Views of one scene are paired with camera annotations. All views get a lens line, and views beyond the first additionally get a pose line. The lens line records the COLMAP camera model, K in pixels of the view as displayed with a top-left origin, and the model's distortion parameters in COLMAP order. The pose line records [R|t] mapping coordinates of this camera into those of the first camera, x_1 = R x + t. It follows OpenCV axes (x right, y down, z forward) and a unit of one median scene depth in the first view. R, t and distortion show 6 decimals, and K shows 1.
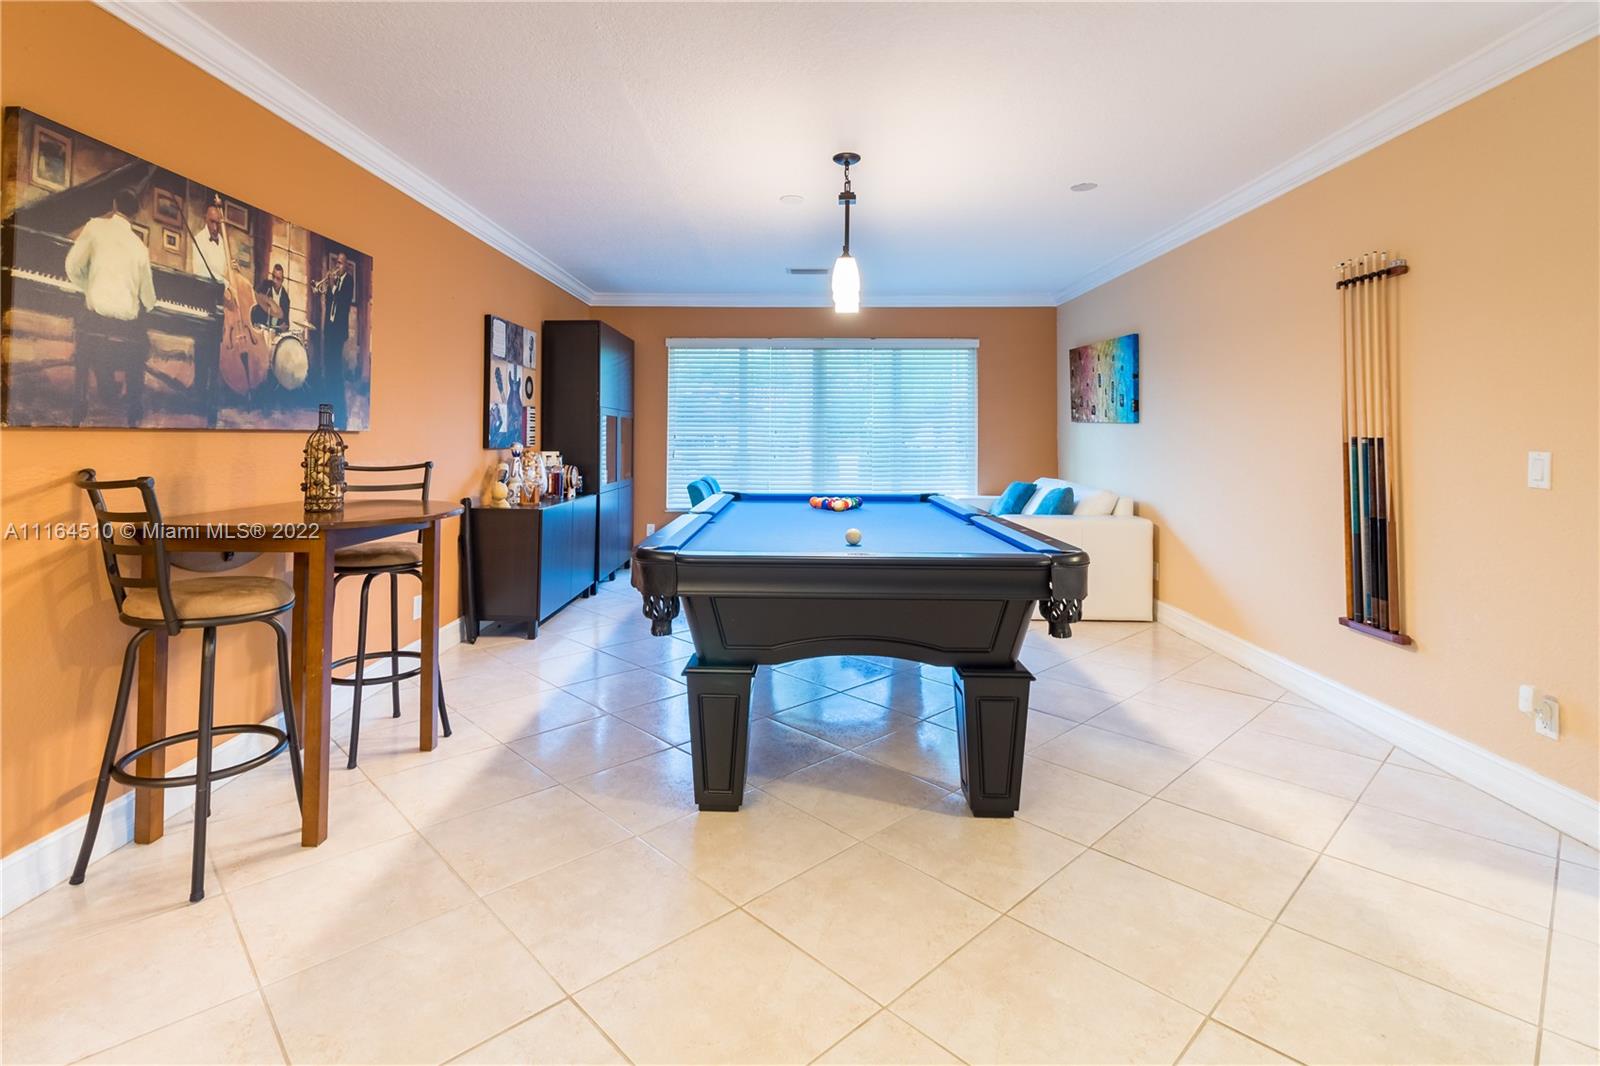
lens RADIAL K [[753.6, 0, 791.0], [0, 753.6, 551.0], [0, 0, 1]] dist [0.001052, 0.000491]
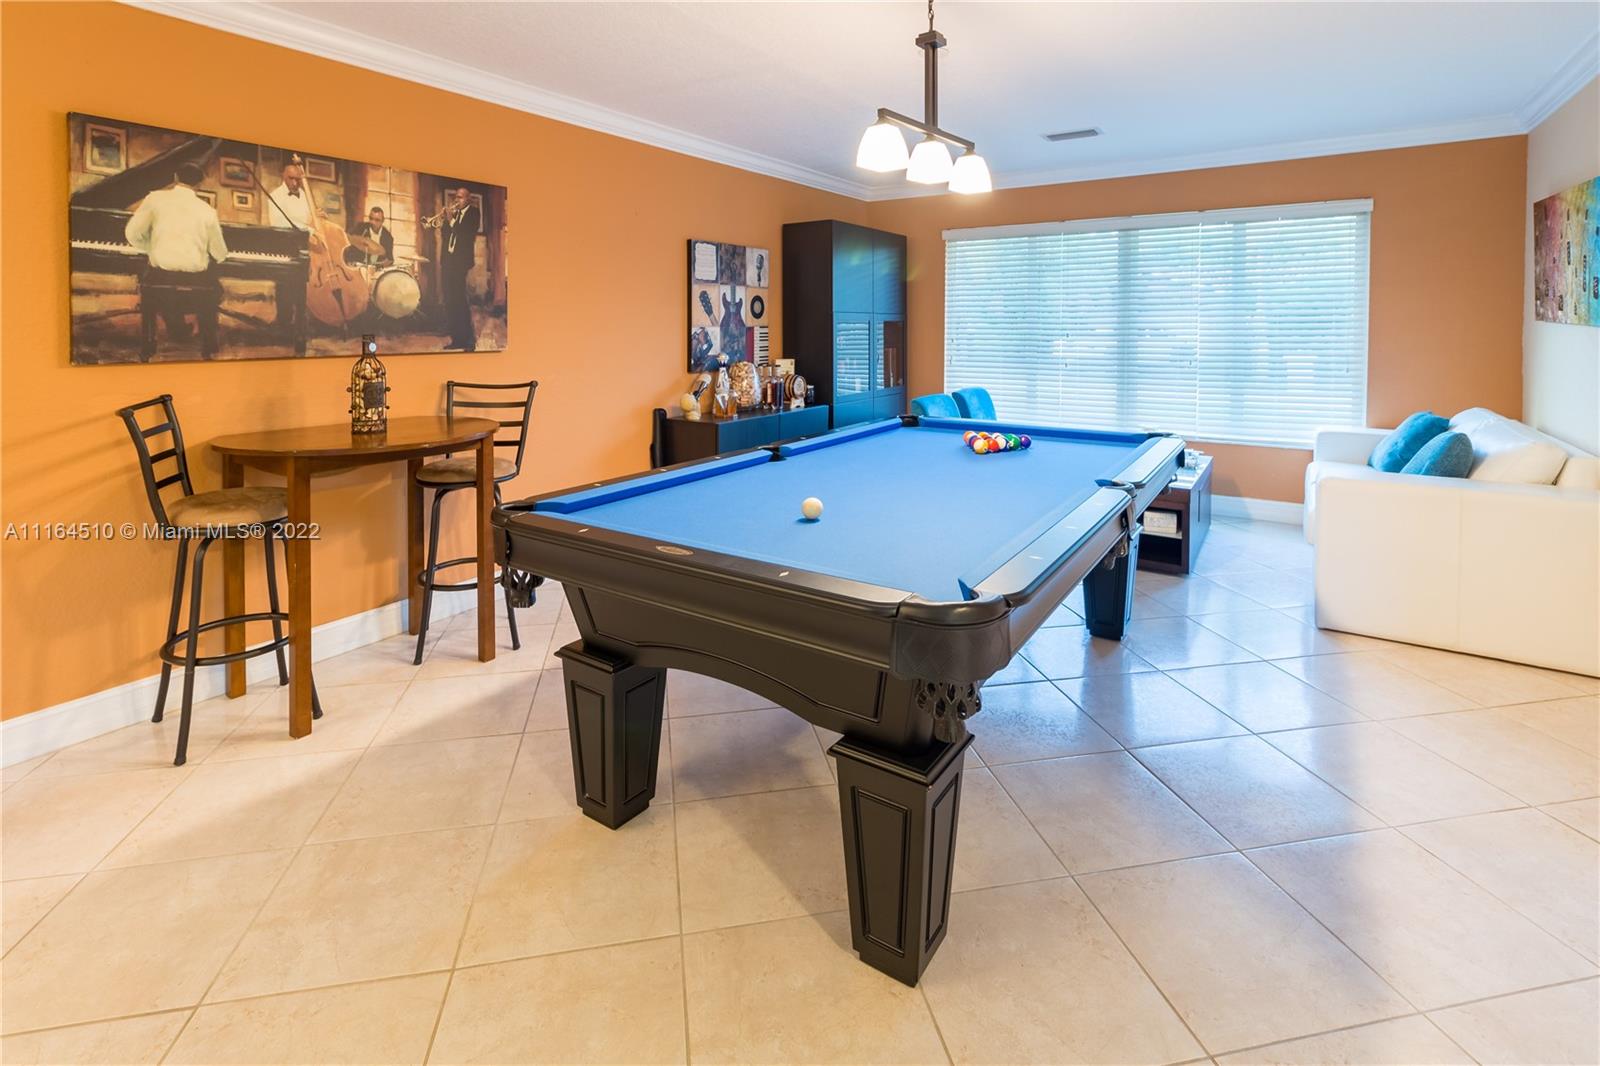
lens RADIAL K [[767.0, 0, 805.4], [0, 767.0, 450.8], [0, 0, 1]] dist [0.002931, 0.000647]
pose [[0.848075, 0.078170, -0.524079, 0.516174], [-0.071678, 0.996892, 0.032702, -0.110332], [0.525006, 0.009831, 0.851042, 0.395253]]
